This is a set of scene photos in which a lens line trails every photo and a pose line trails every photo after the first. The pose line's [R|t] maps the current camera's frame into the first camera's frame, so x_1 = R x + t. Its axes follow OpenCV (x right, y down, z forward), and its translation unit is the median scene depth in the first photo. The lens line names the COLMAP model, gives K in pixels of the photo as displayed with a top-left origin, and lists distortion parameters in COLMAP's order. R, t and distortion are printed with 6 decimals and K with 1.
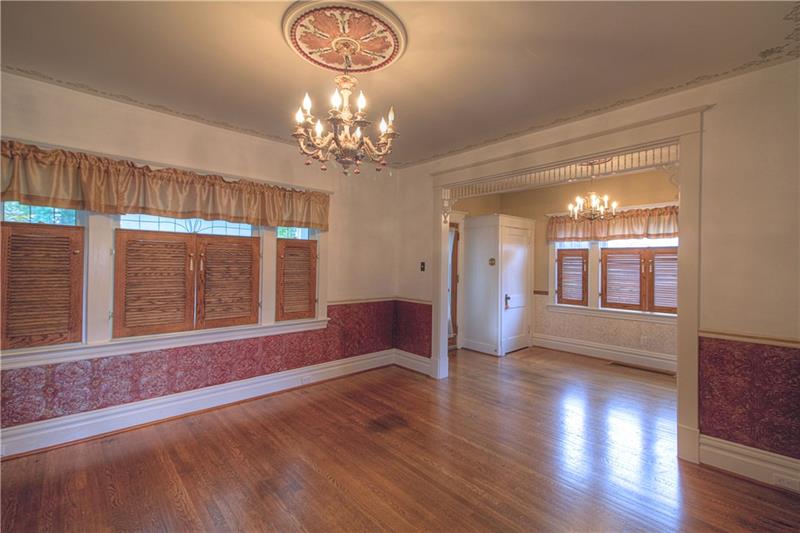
lens RADIAL K [[365.3, 0, 403.7], [0, 365.3, 259.7], [0, 0, 1]] dist [0.016691, -0.000663]
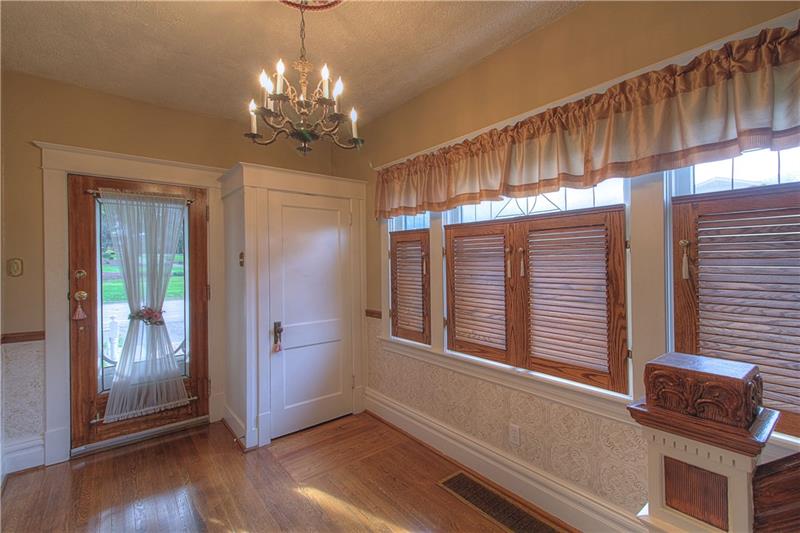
lens RADIAL K [[376.3, 0, 399.0], [0, 376.3, 259.1], [0, 0, 1]] dist [0.031827, -0.000043]
pose [[0.996317, -0.024711, -0.082114, 0.550066], [0.025292, 0.999662, 0.006050, 0.007769], [0.081936, -0.008104, 0.996605, 0.535871]]
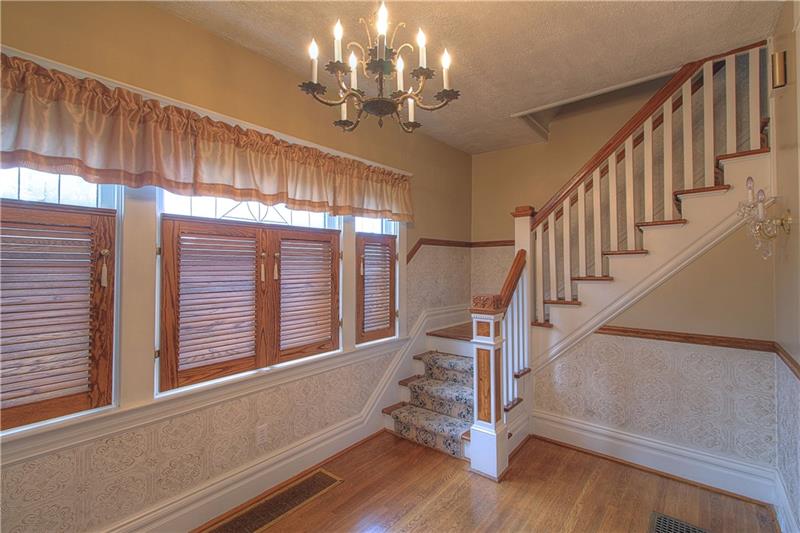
lens RADIAL K [[365.3, 0, 403.7], [0, 365.3, 259.7], [0, 0, 1]] dist [0.016691, -0.000663]
pose [[-0.149820, 0.007957, 0.988681, 0.184487], [-0.007413, 0.999930, -0.009171, 0.012201], [-0.988685, -0.008703, -0.149751, 0.885458]]
